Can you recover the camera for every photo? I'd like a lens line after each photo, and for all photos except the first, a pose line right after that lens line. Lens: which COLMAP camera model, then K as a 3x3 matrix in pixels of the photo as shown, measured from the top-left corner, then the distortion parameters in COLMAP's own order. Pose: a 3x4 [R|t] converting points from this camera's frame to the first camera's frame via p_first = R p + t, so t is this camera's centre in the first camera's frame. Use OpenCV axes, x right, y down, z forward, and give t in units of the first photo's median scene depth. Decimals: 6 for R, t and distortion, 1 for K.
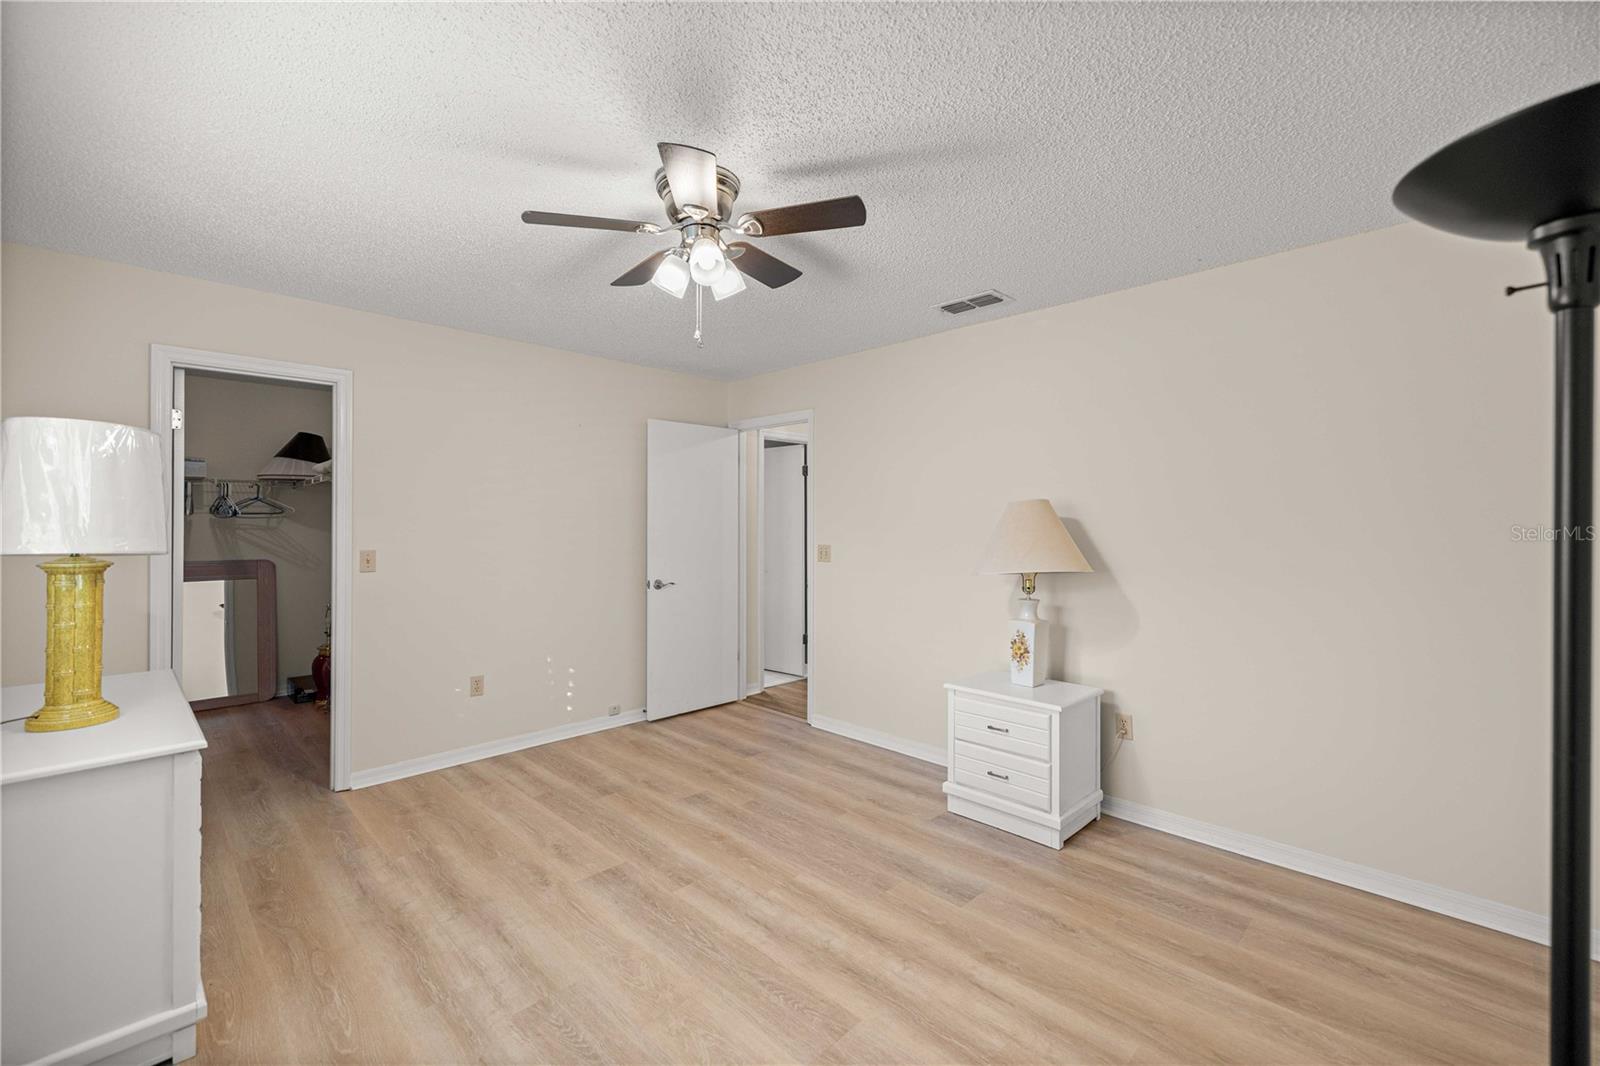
lens RADIAL K [[680.4, 0, 798.1], [0, 680.4, 525.4], [0, 0, 1]] dist [-0.002928, -0.000062]
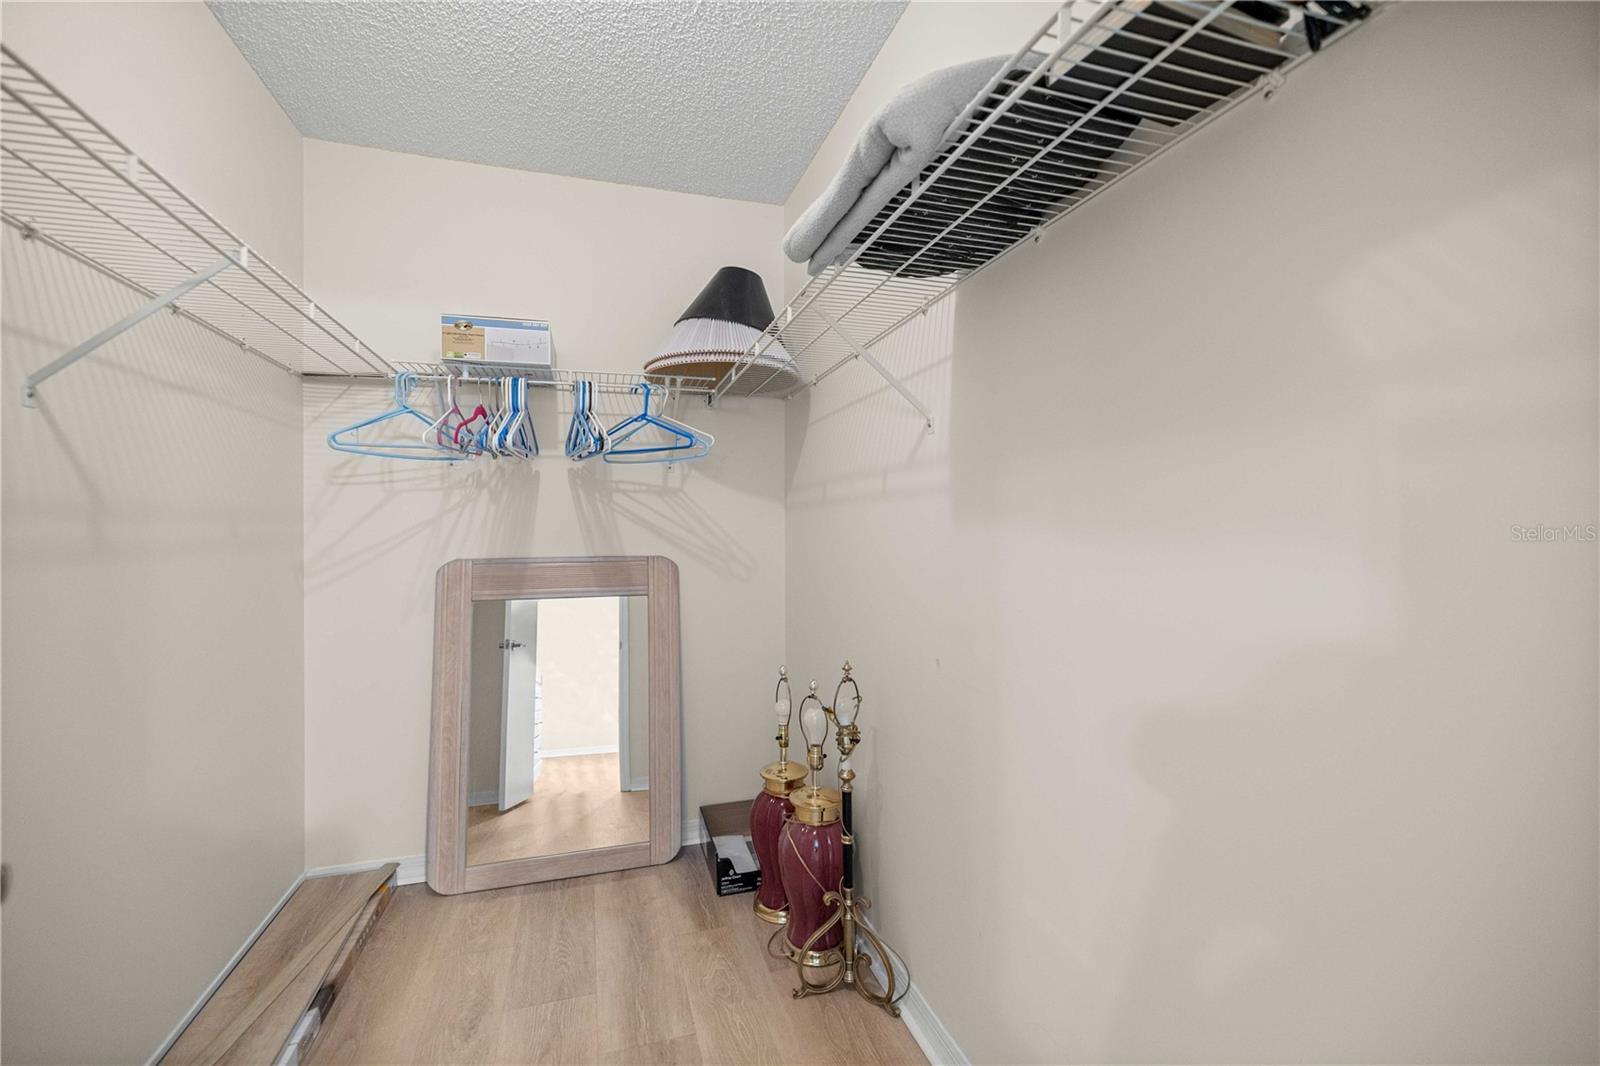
lens RADIAL K [[680.4, 0, 796.6], [0, 680.4, 537.8], [0, 0, 1]] dist [-0.002928, -0.000062]
pose [[0.881960, -0.012336, -0.471164, -0.707909], [0.005771, 0.999865, -0.015376, 0.067273], [0.471290, 0.010842, 0.881912, 0.927312]]
